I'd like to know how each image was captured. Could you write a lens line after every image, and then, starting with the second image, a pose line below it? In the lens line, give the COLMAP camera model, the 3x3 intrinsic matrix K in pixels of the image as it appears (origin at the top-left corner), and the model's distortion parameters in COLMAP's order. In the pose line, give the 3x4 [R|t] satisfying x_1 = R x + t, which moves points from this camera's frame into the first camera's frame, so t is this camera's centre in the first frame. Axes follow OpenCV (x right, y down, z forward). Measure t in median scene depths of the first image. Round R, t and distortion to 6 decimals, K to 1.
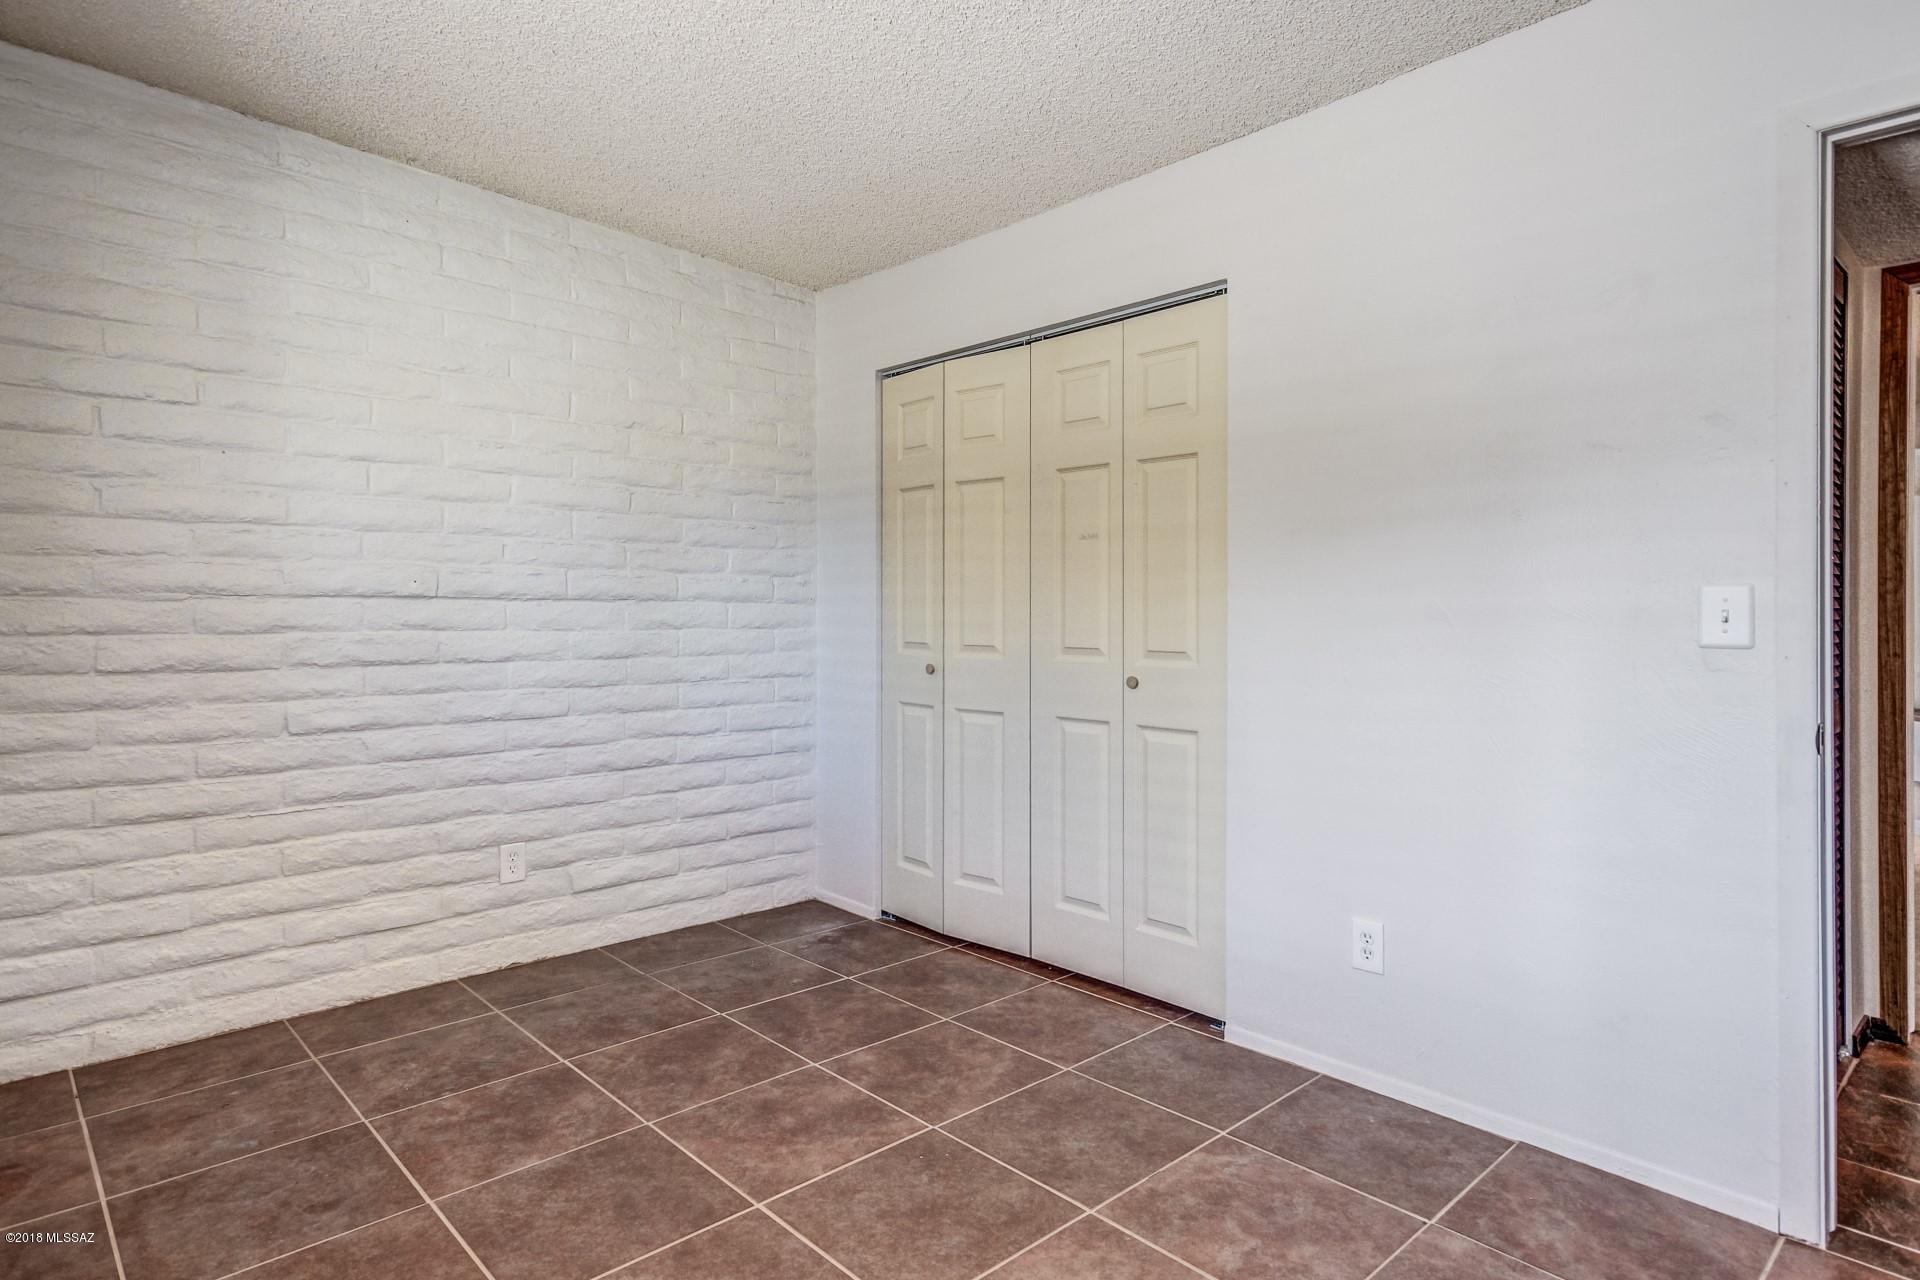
lens RADIAL K [[1063.2, 0, 969.3], [0, 1063.2, 619.1], [0, 0, 1]] dist [0.014724, 0.002726]
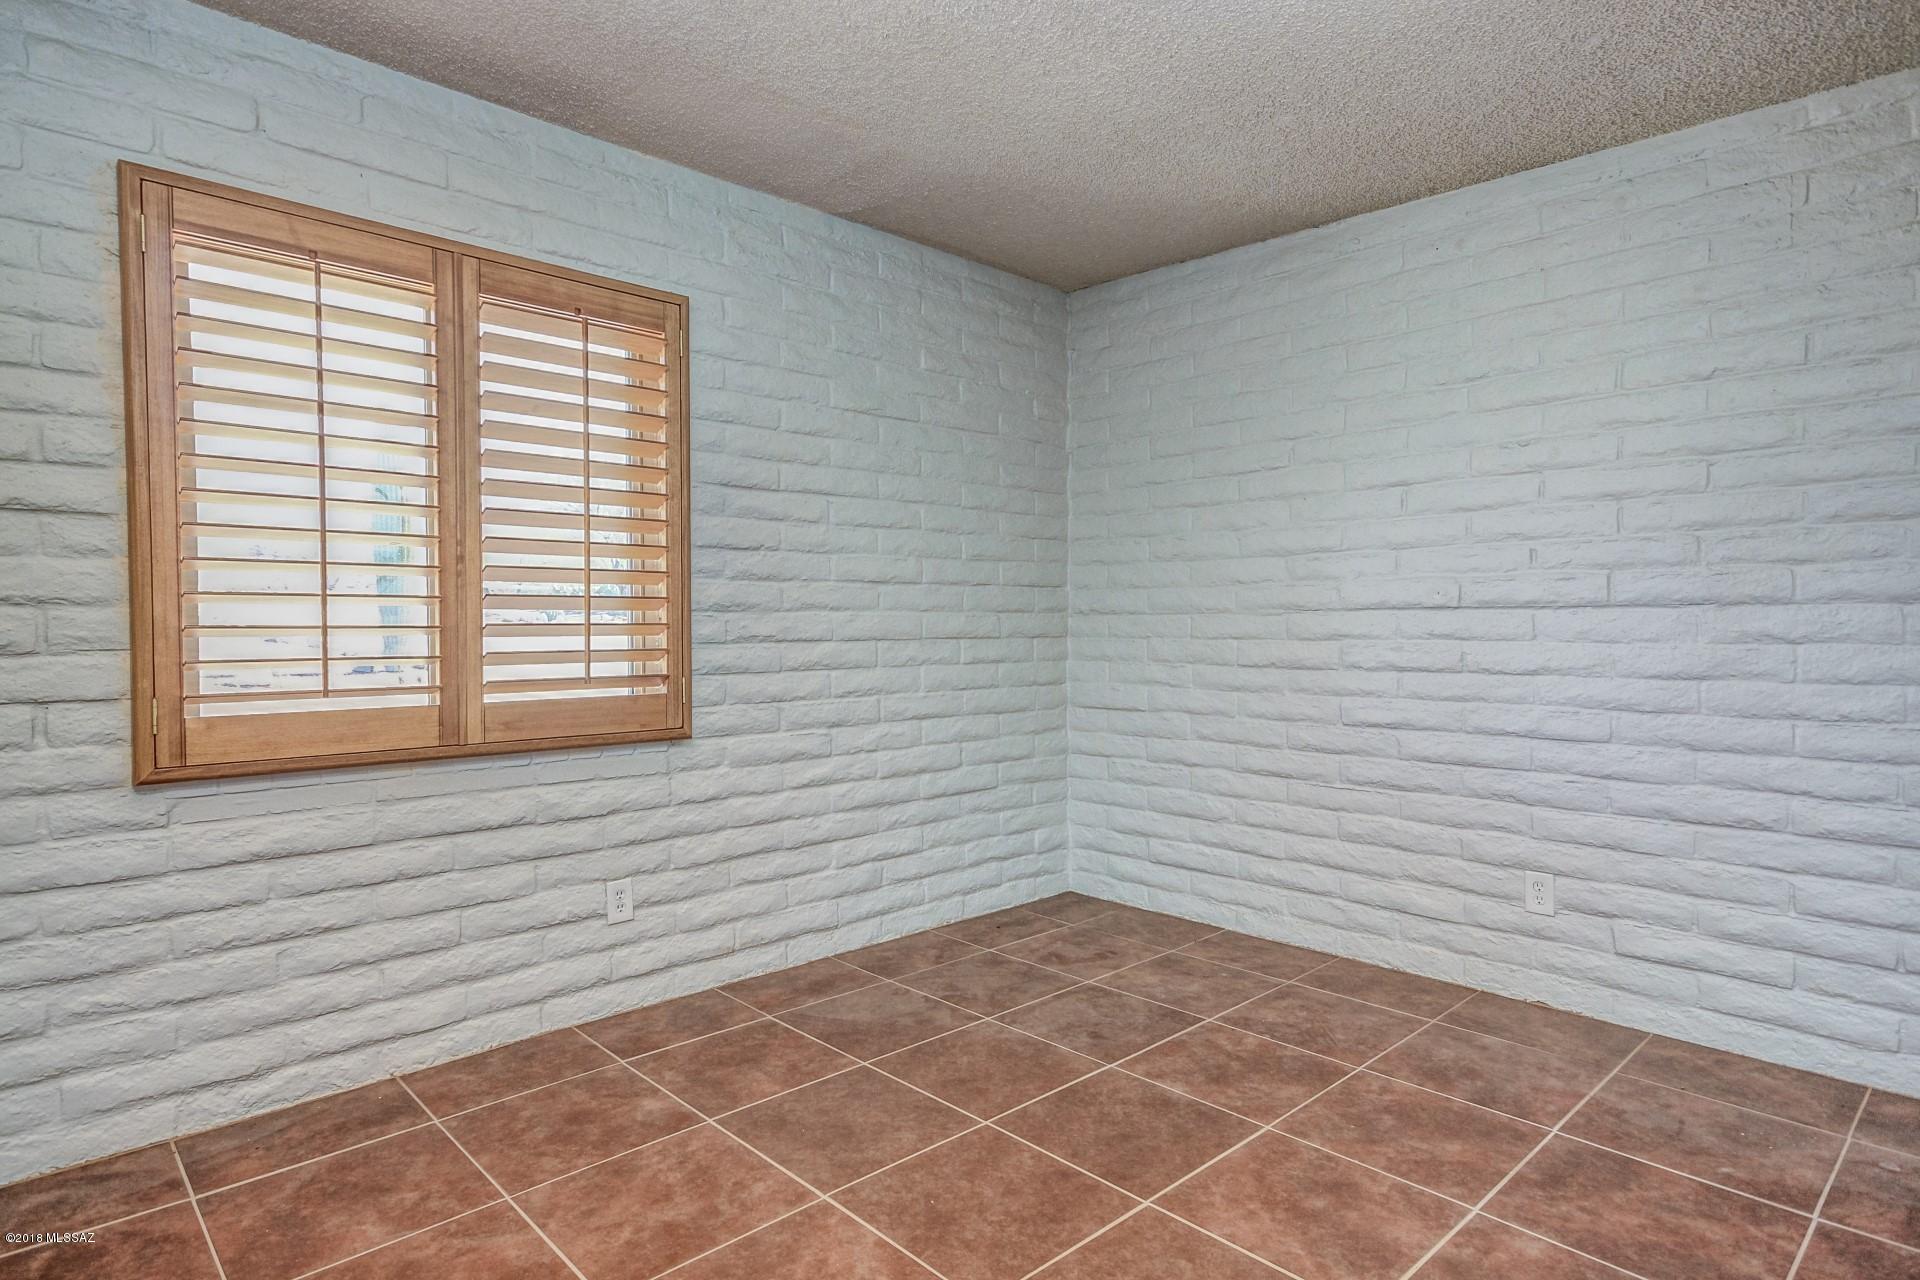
lens RADIAL K [[1063.2, 0, 969.9], [0, 1063.2, 651.2], [0, 0, 1]] dist [0.014724, 0.002726]
pose [[-0.018805, 0.020993, -0.999603, 0.536258], [-0.002564, 0.999775, 0.021045, 0.000789], [0.999820, 0.002959, -0.018747, 0.559385]]
